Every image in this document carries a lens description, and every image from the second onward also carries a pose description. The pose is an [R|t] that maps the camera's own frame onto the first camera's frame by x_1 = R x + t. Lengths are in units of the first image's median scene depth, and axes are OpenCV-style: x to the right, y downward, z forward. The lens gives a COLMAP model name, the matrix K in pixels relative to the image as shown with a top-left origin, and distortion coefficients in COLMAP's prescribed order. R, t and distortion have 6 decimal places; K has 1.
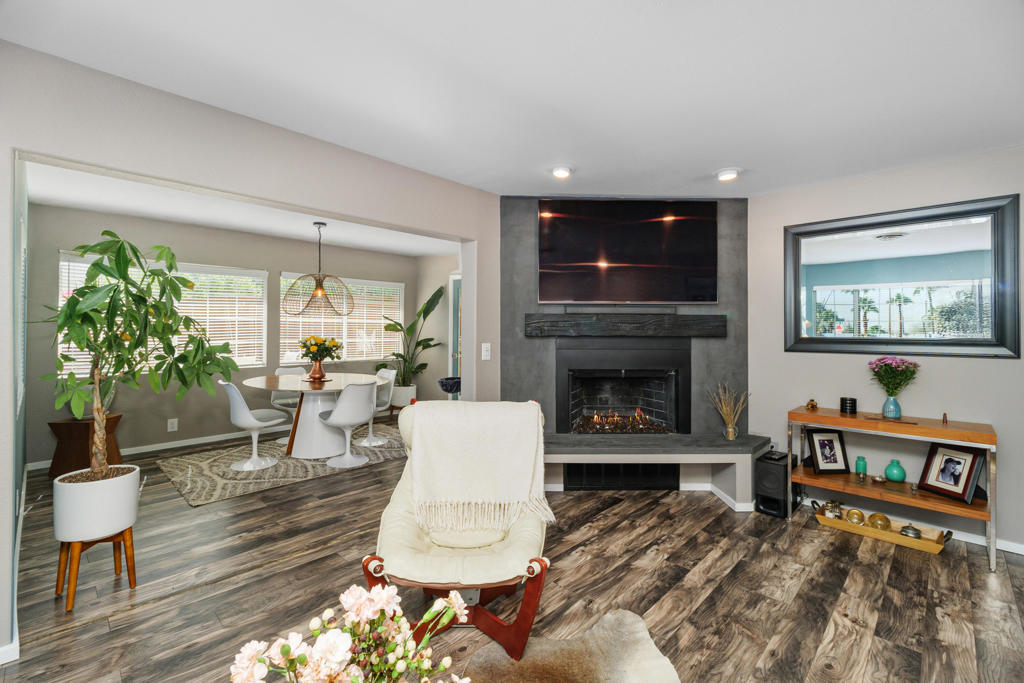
lens RADIAL K [[450.4, 0, 514.1], [0, 450.4, 322.8], [0, 0, 1]] dist [-0.004076, -0.000209]
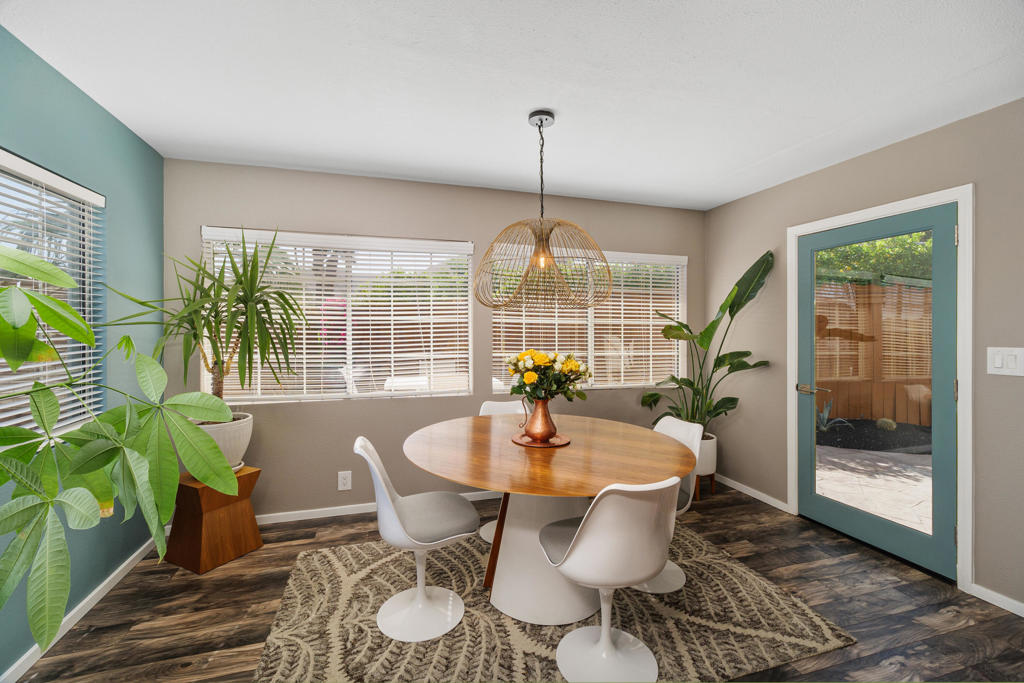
lens RADIAL K [[453.9, 0, 508.7], [0, 453.9, 330.2], [0, 0, 1]] dist [-0.000615, -0.000207]
pose [[0.862148, -0.006366, -0.506616, -0.156472], [0.009116, 0.999954, 0.002949, 0.004548], [0.506574, -0.007160, 0.862167, 0.403494]]
